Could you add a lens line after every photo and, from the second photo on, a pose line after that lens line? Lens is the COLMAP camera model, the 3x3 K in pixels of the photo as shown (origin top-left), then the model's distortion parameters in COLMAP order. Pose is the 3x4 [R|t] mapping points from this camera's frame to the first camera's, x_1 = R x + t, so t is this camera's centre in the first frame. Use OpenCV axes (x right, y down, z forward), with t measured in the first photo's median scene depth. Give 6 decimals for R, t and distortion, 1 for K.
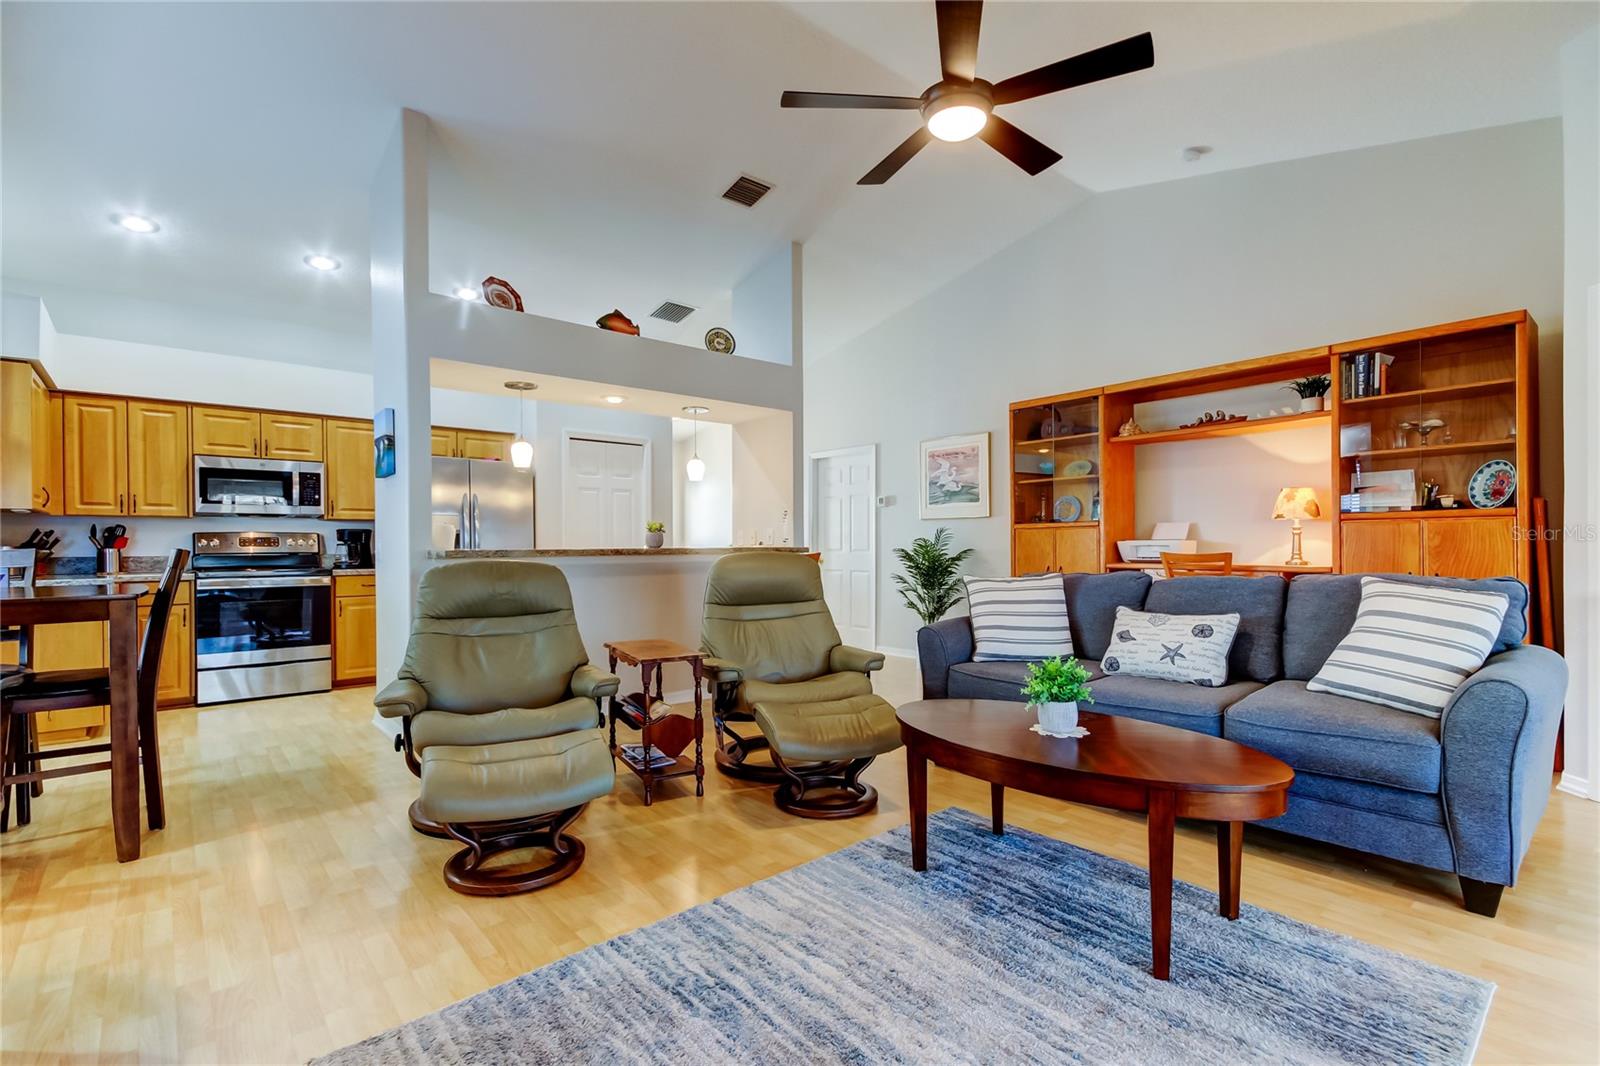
lens RADIAL K [[748.0, 0, 810.8], [0, 748.0, 548.4], [0, 0, 1]] dist [0.011932, 0.000099]
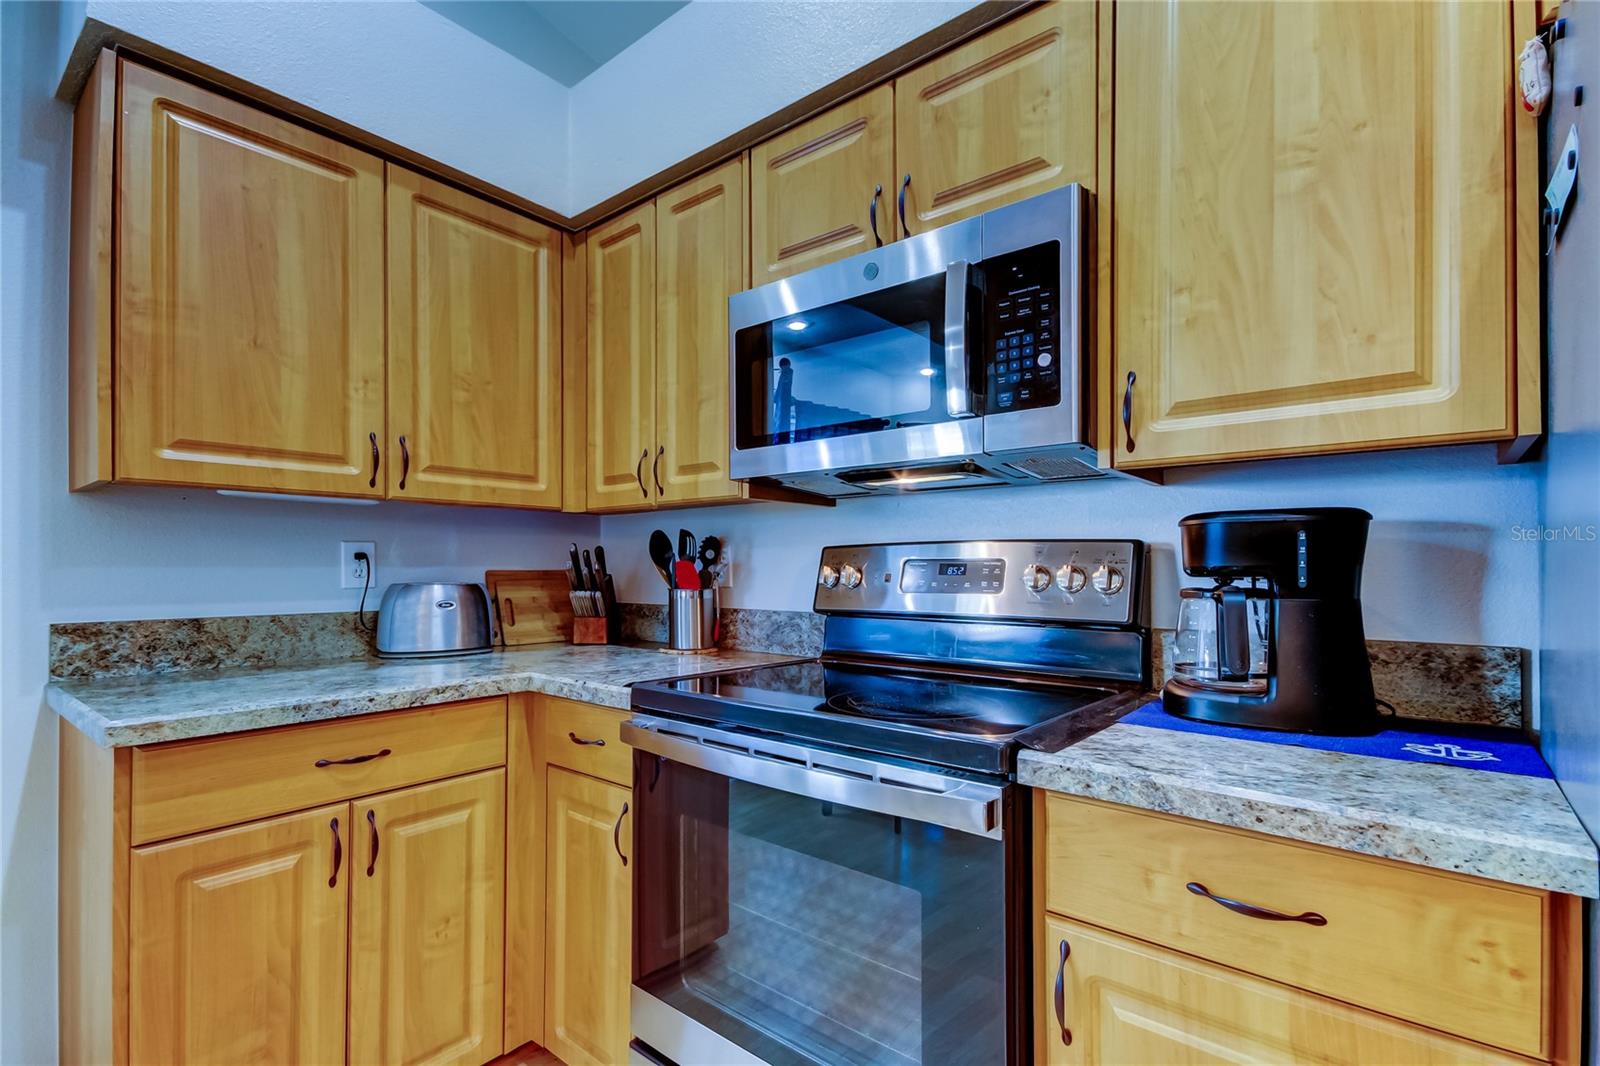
lens RADIAL K [[759.1, 0, 801.0], [0, 759.1, 555.7], [0, 0, 1]] dist [0.020229, -0.000017]
pose [[0.131744, -0.004329, -0.991274, -0.500972], [-0.005119, 0.999974, -0.005048, -0.015372], [0.991270, 0.005740, 0.131719, 0.987397]]
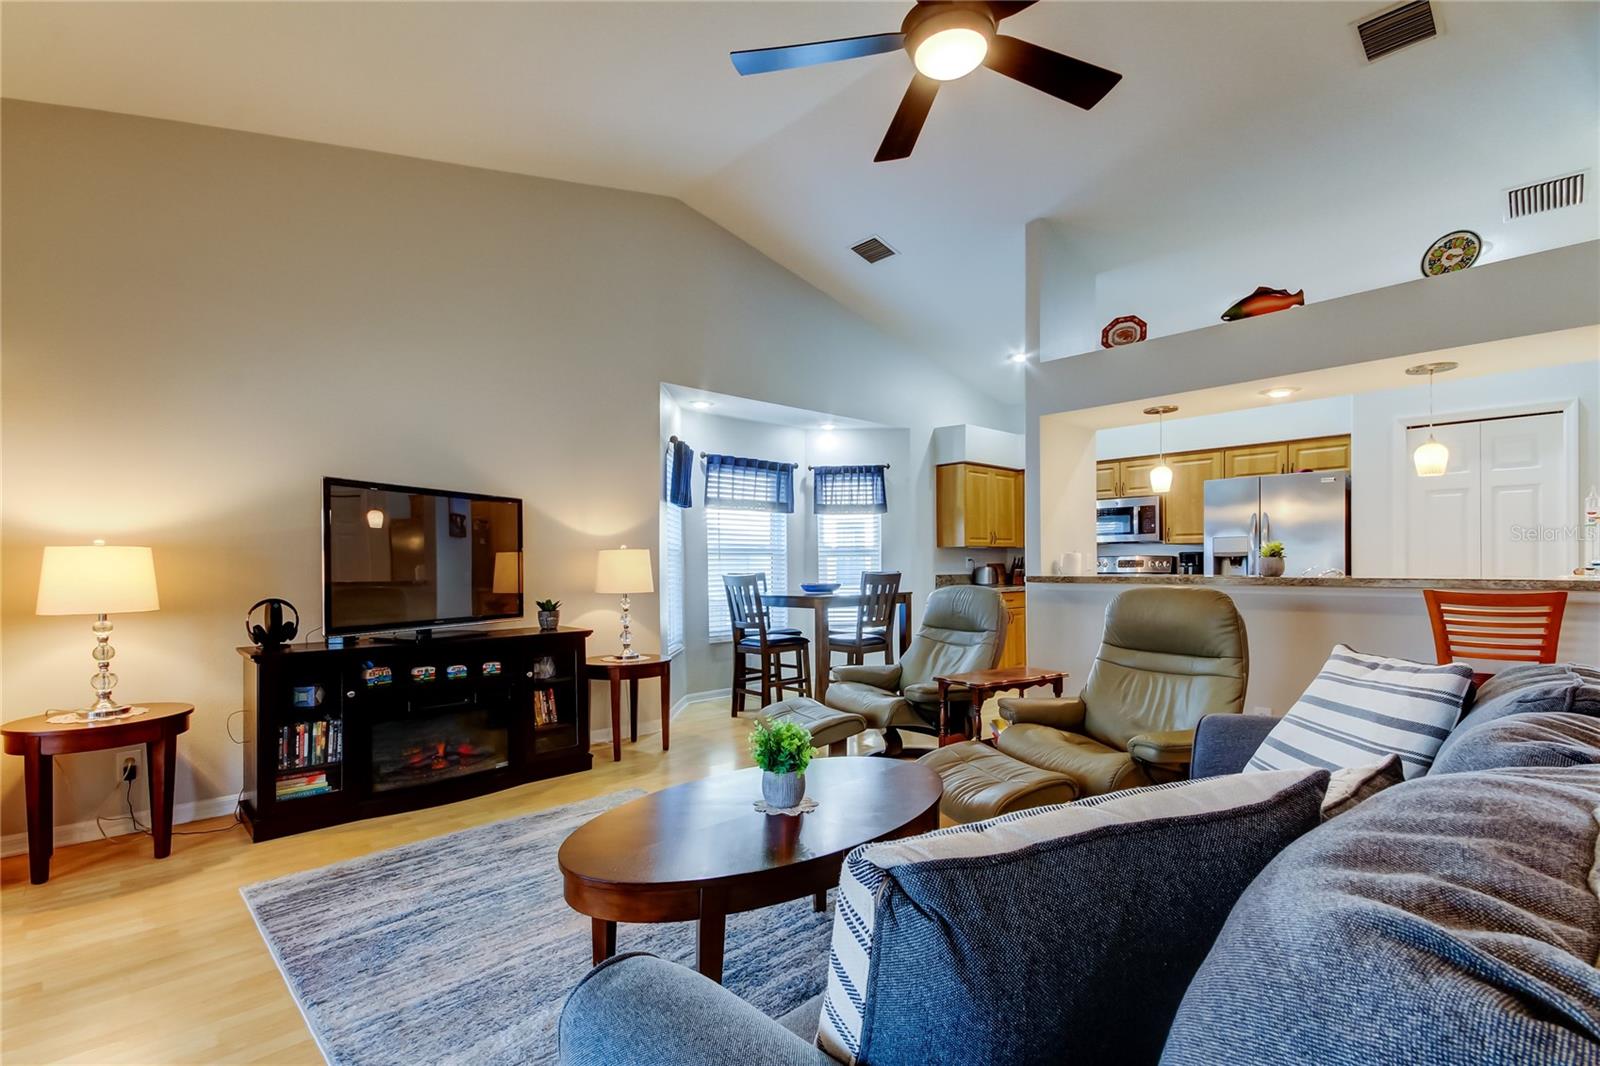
lens RADIAL K [[759.1, 0, 801.0], [0, 759.1, 555.7], [0, 0, 1]] dist [0.020229, -0.000017]
pose [[0.006250, -0.004094, -0.999972, 0.578341], [-0.000486, 0.999991, -0.004097, -0.017964], [0.999980, 0.000512, 0.006248, 0.482362]]
